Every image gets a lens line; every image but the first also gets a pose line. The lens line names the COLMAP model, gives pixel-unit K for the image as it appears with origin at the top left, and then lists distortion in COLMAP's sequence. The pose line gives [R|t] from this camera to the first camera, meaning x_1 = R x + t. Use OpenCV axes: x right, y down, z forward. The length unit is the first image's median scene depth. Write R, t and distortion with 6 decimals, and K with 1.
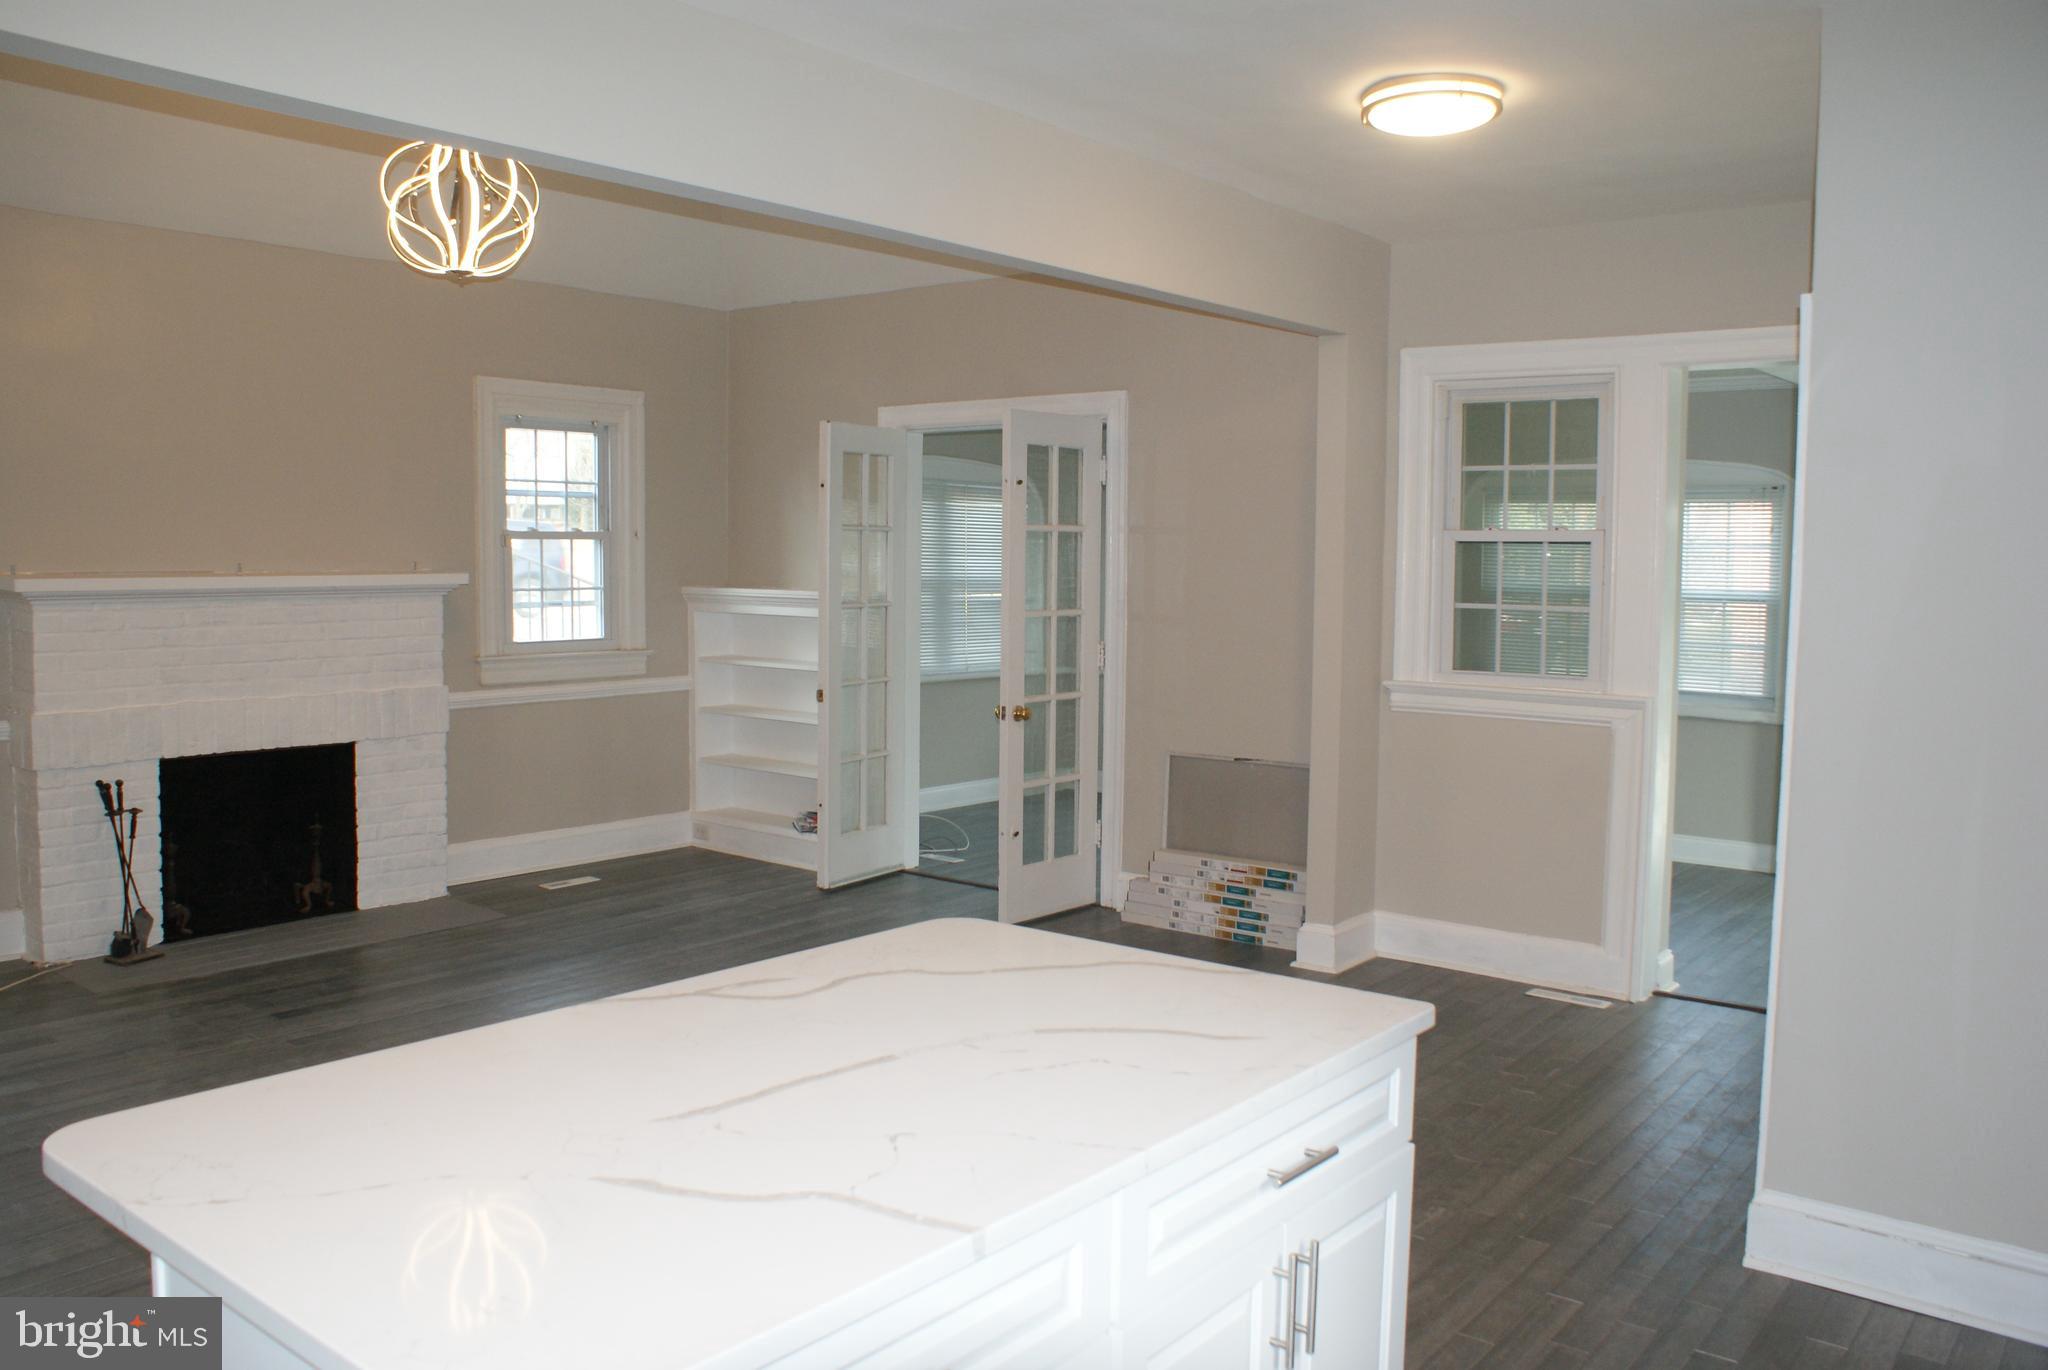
lens RADIAL K [[1629.4, 0, 1003.7], [0, 1629.4, 661.9], [0, 0, 1]] dist [-0.155213, 0.131310]
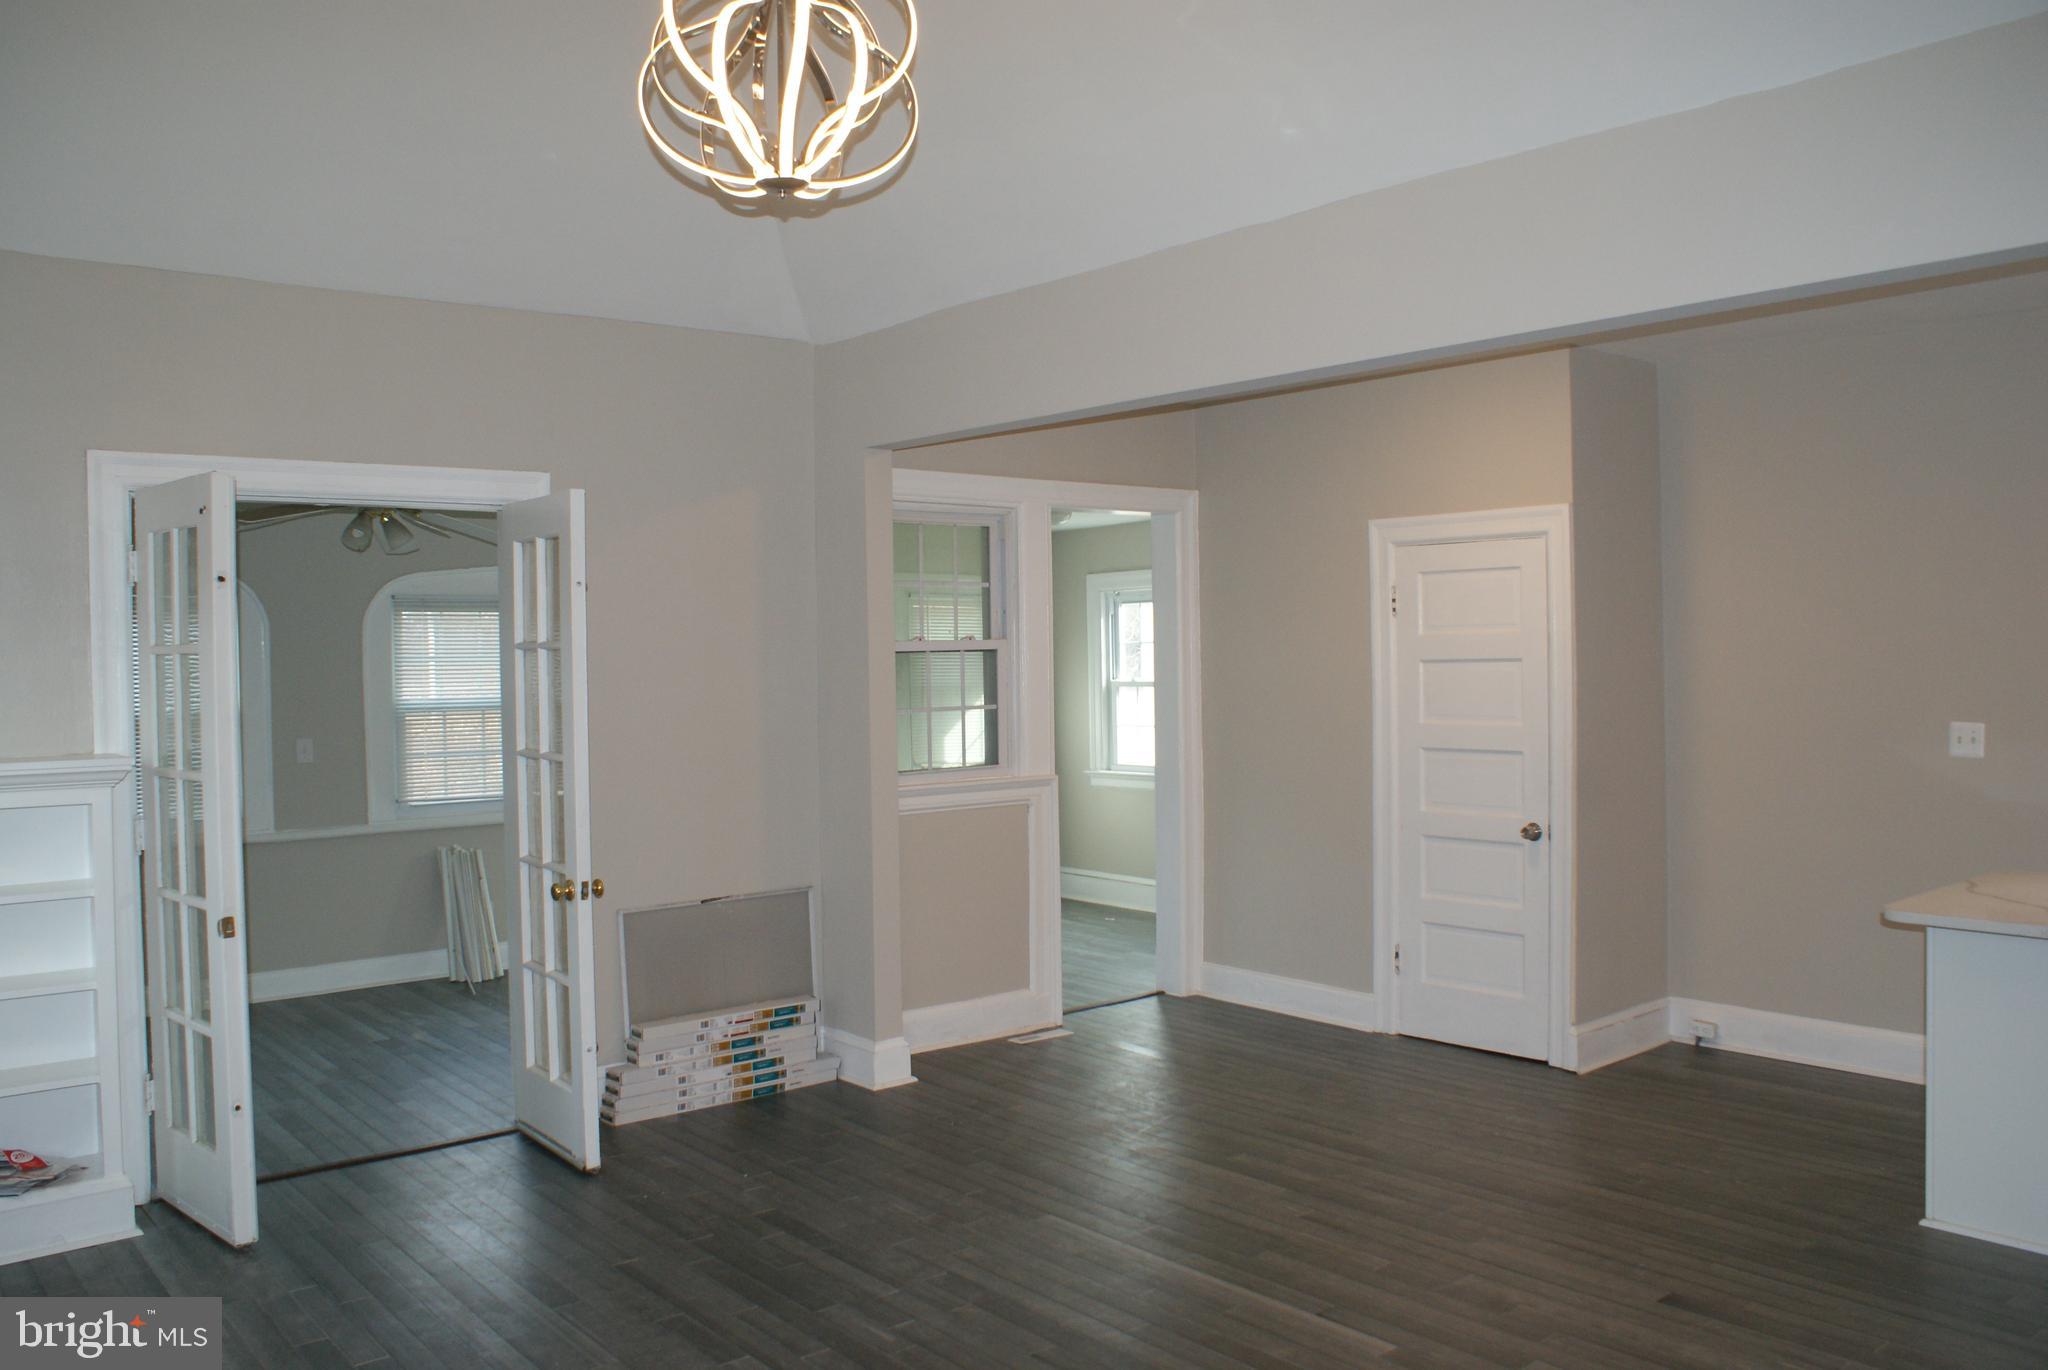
lens RADIAL K [[1629.4, 0, 1024.1], [0, 1629.4, 689.2], [0, 0, 1]] dist [-0.155213, 0.131310]
pose [[0.193159, -0.037923, 0.980434, -0.698890], [0.085166, 0.996129, 0.021751, -0.061323], [-0.977464, 0.079298, 0.195641, 0.657692]]
